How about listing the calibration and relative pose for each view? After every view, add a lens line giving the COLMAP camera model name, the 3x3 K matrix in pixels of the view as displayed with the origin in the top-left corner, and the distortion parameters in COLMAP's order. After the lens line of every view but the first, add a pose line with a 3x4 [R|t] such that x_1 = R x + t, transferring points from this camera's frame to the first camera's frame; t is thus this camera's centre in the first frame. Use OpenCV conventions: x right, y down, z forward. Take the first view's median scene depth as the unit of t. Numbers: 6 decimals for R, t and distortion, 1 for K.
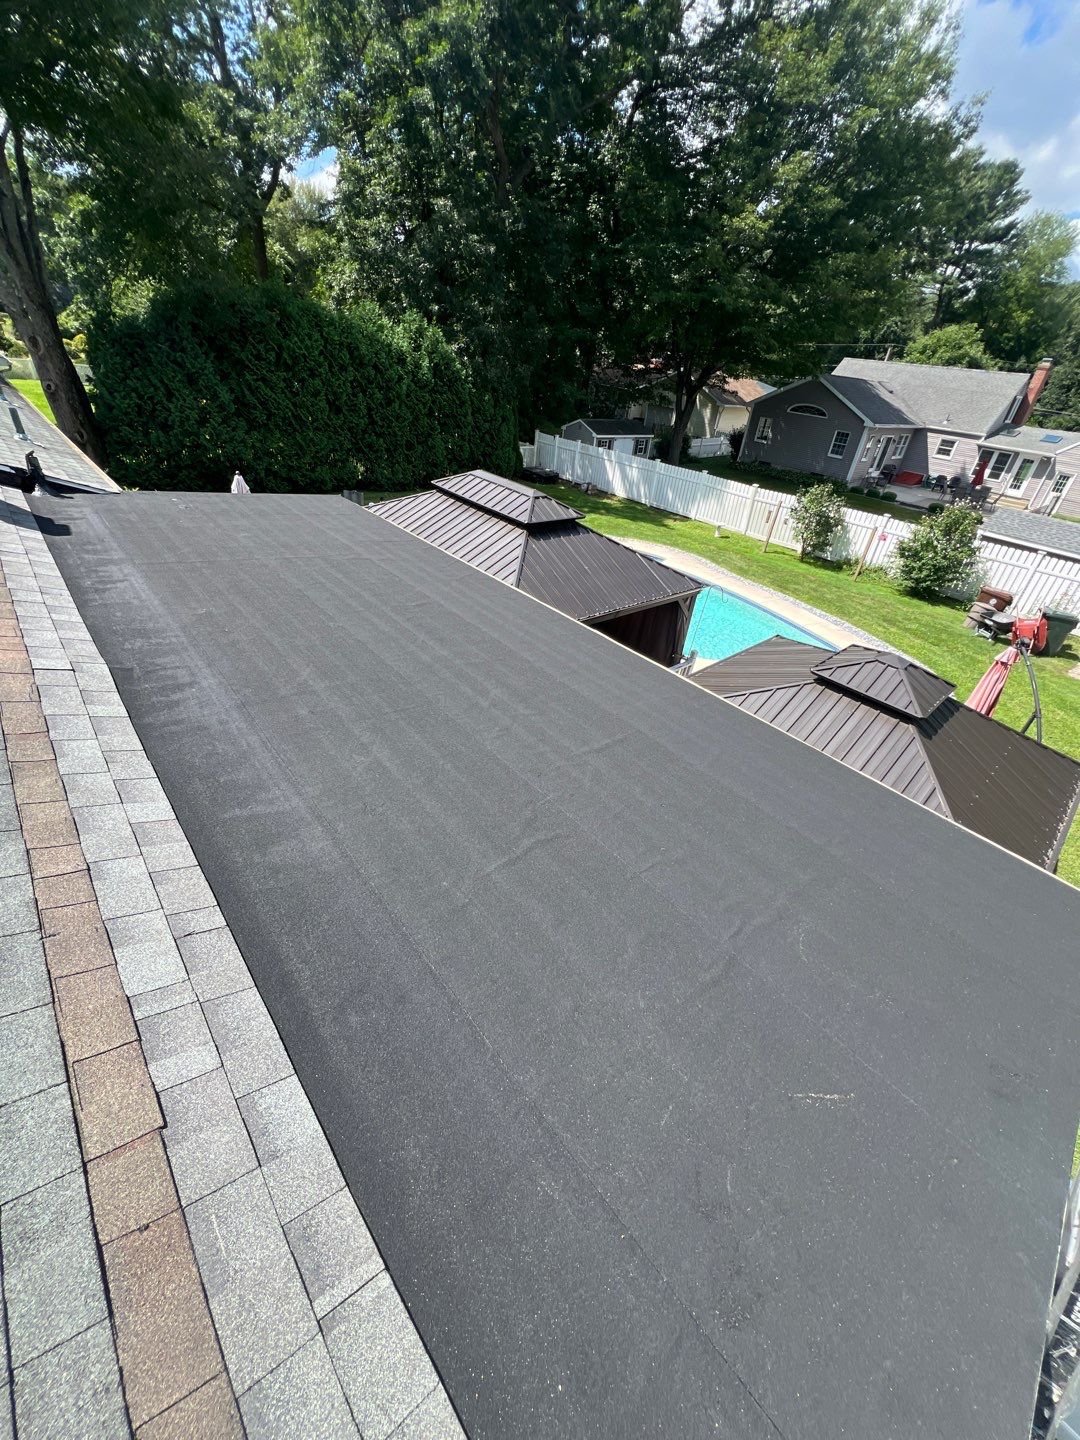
lens RADIAL K [[589.6, 0, 545.1], [0, 589.6, 714.8], [0, 0, 1]] dist [0.002143, -0.001361]
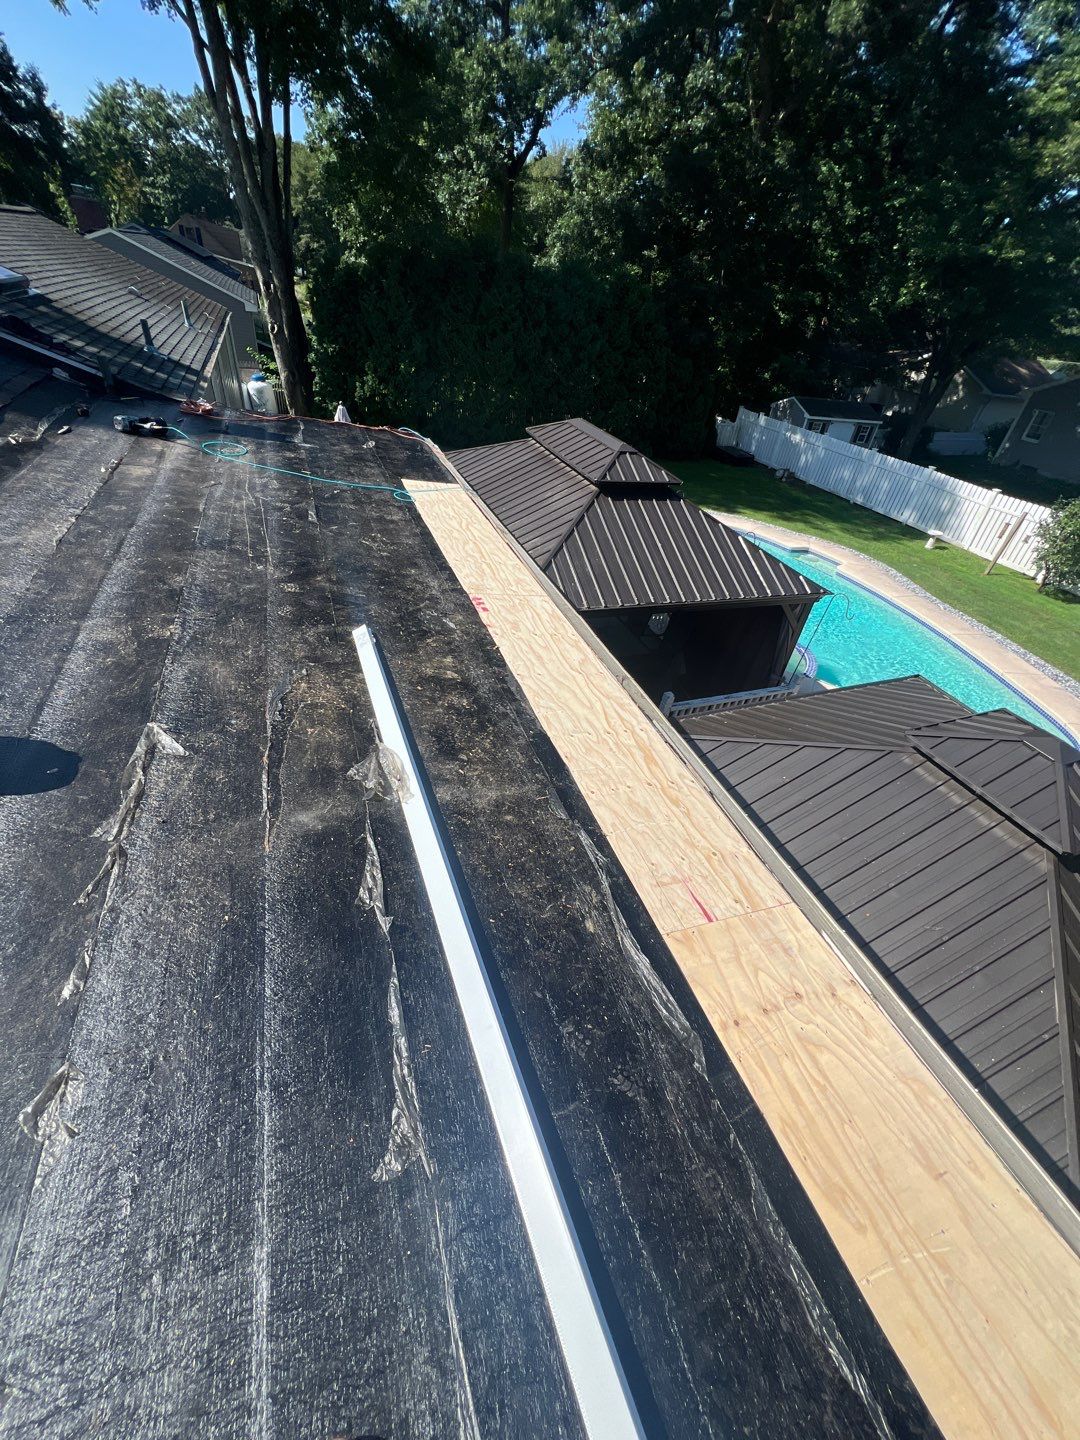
lens RADIAL K [[589.6, 0, 527.9], [0, 589.6, 717.0], [0, 0, 1]] dist [0.002143, -0.001361]
pose [[0.935759, 0.215524, -0.279114, 0.176606], [-0.205648, 0.976494, 0.064564, -0.036069], [0.286468, -0.003017, 0.958085, 0.181859]]
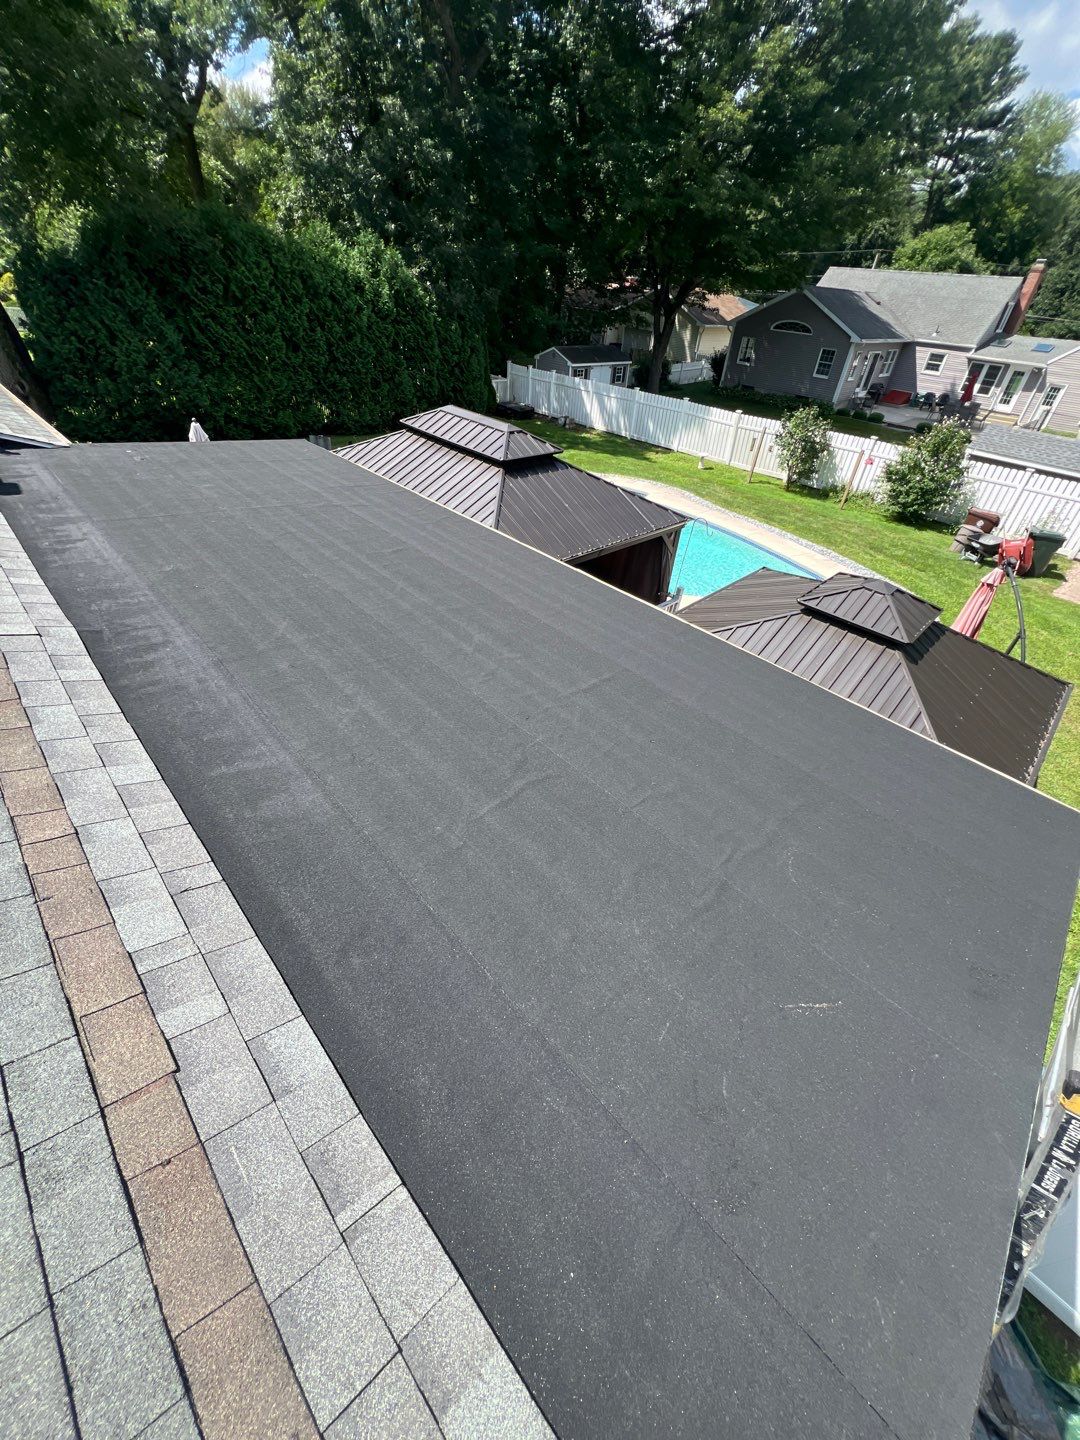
lens RADIAL K [[589.6, 0, 545.6], [0, 589.6, 718.2], [0, 0, 1]] dist [0.002143, -0.001361]
pose [[0.998521, -0.052081, 0.015604, 0.002032], [0.050363, 0.994167, 0.095368, 0.003774], [-0.020480, -0.094441, 0.995320, 0.003724]]
